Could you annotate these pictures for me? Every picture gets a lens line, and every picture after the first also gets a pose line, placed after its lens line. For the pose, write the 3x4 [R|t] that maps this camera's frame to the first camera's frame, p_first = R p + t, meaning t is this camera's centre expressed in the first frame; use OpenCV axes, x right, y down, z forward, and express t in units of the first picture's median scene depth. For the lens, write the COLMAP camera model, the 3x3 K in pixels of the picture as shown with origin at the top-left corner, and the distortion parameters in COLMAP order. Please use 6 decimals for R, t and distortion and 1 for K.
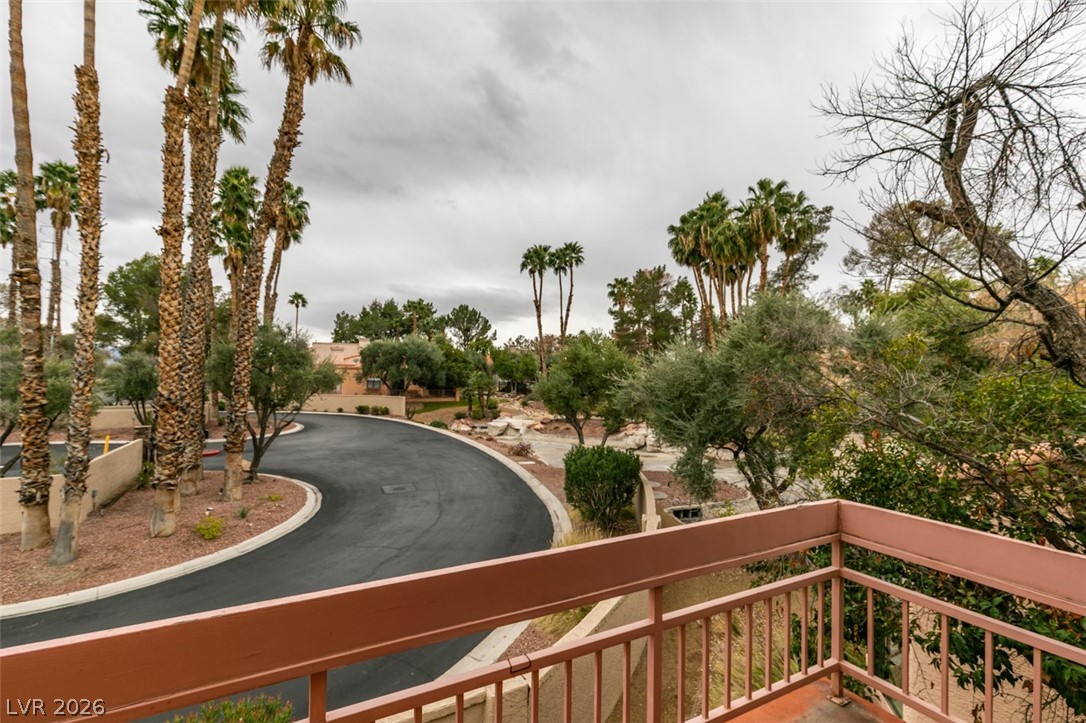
lens RADIAL K [[483.0, 0, 539.7], [0, 483.0, 363.8], [0, 0, 1]] dist [-0.000996, -0.000172]
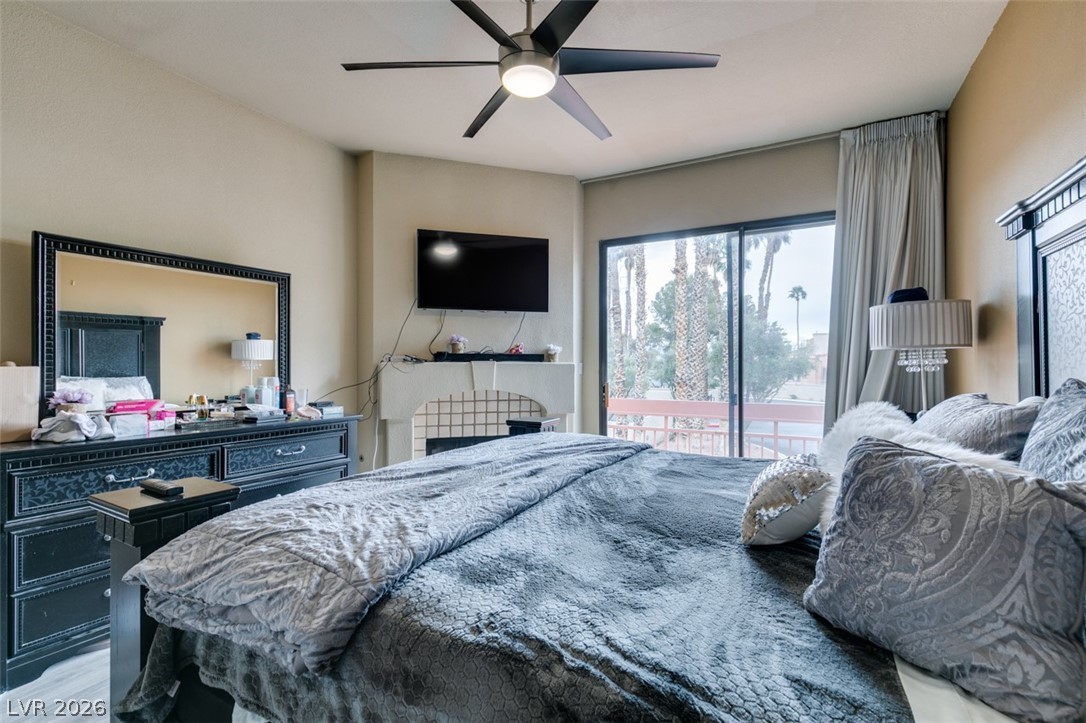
lens RADIAL K [[483.0, 0, 539.7], [0, 483.0, 363.8], [0, 0, 1]] dist [-0.000996, -0.000172]
pose [[0.562903, -0.012186, -0.826433, 0.084565], [0.025306, 0.999677, 0.002496, 0.003208], [0.826135, -0.022318, 0.563029, -0.081112]]
